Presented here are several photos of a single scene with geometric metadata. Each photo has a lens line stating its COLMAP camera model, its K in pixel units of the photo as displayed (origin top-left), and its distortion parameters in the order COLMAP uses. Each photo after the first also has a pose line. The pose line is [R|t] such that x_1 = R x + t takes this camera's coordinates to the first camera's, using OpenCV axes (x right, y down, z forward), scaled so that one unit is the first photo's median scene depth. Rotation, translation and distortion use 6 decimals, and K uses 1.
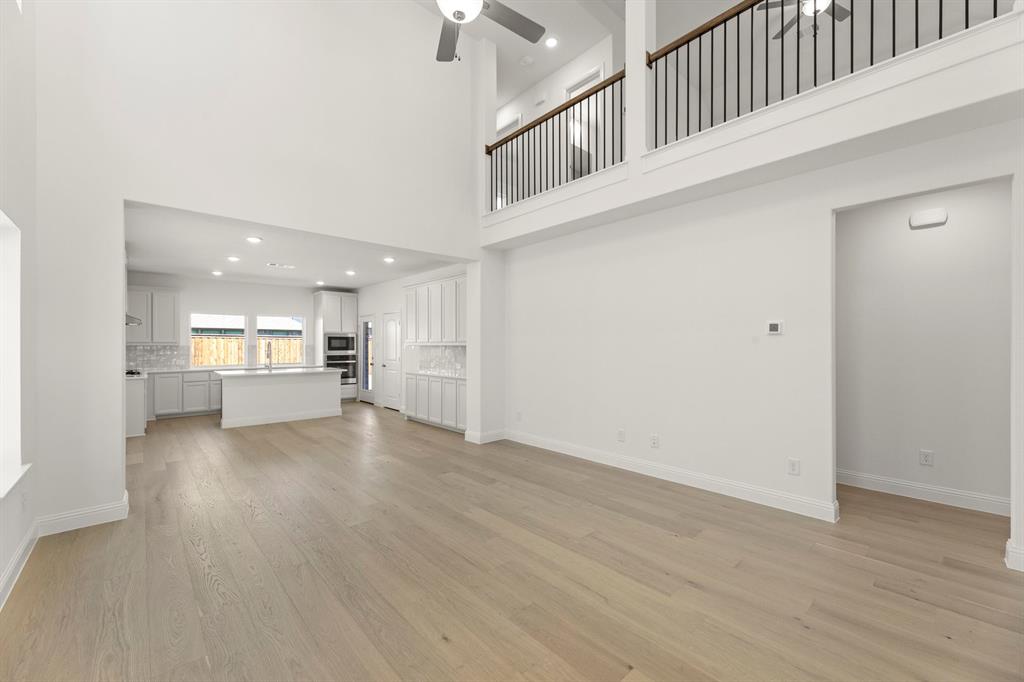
lens RADIAL K [[404.4, 0, 510.9], [0, 404.4, 341.6], [0, 0, 1]] dist [0.004657, -0.000266]
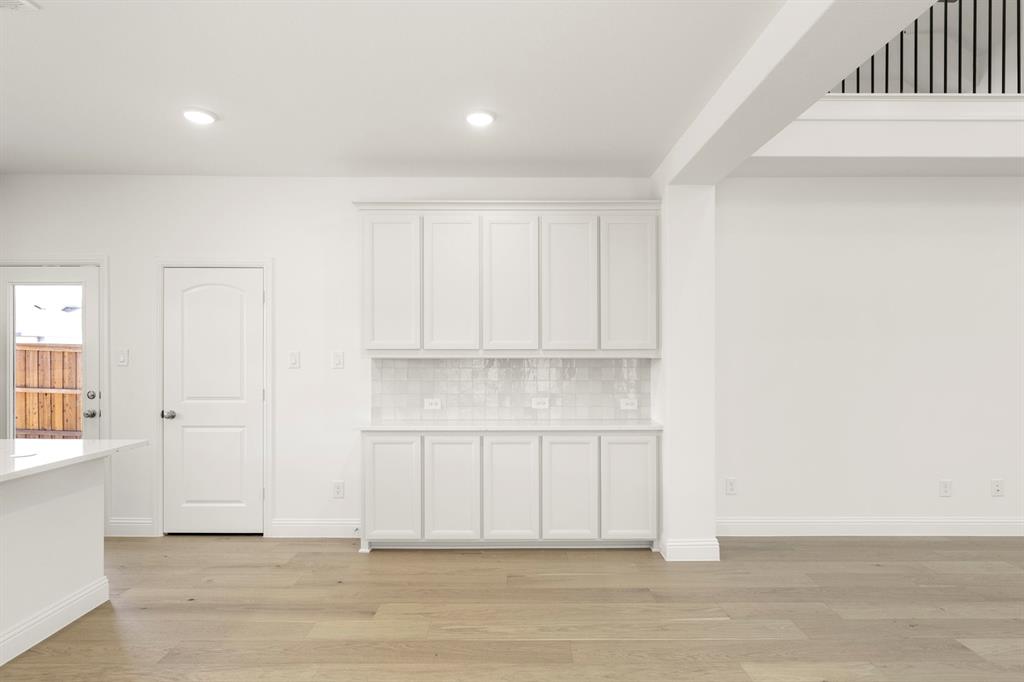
lens RADIAL K [[521.9, 0, 519.2], [0, 521.9, 350.1], [0, 0, 1]] dist [0.015016, -0.001261]
pose [[0.662554, 0.010604, 0.748939, -0.448222], [-0.008762, 0.999941, -0.006407, 0.003524], [-0.748963, -0.002317, 0.662608, 0.476950]]
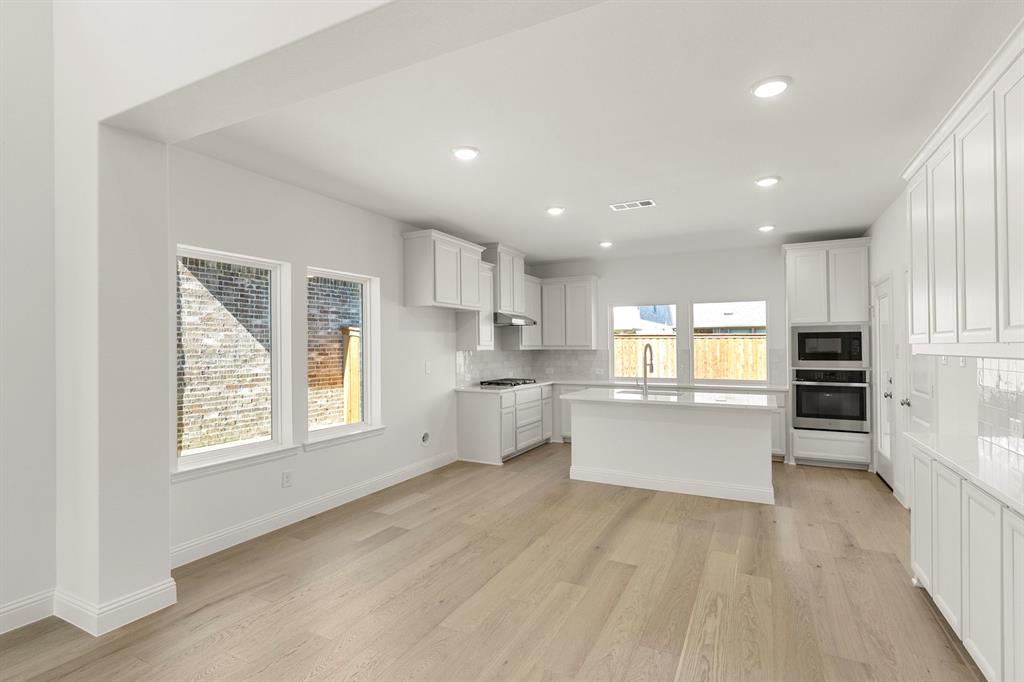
lens RADIAL K [[486.4, 0, 509.2], [0, 486.4, 336.7], [0, 0, 1]] dist [-0.004034, -0.001129]
pose [[0.349263, -0.018826, -0.936835, -0.011055], [0.008830, 0.999820, -0.016800, -0.000327], [0.936983, -0.002404, 0.349367, 0.476689]]
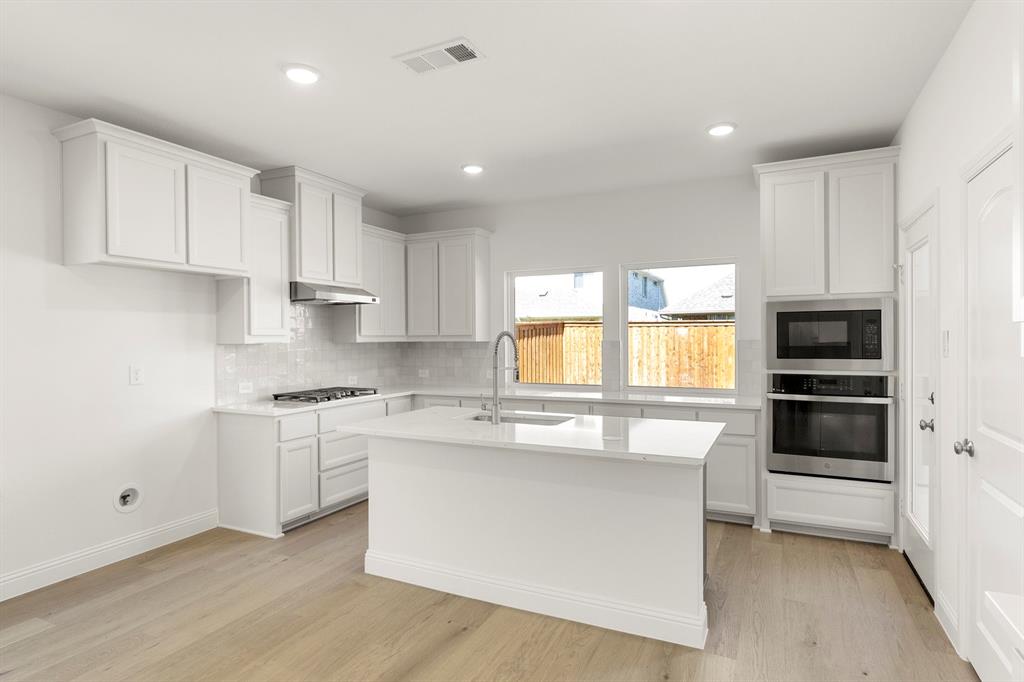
lens RADIAL K [[557.0, 0, 503.5], [0, 557.0, 339.9], [0, 0, 1]] dist [-0.002328, -0.001418]
pose [[0.370421, 0.002538, -0.928860, -0.151235], [0.012435, 0.999893, 0.007691, 0.002746], [0.928781, -0.014399, 0.370350, 0.695445]]
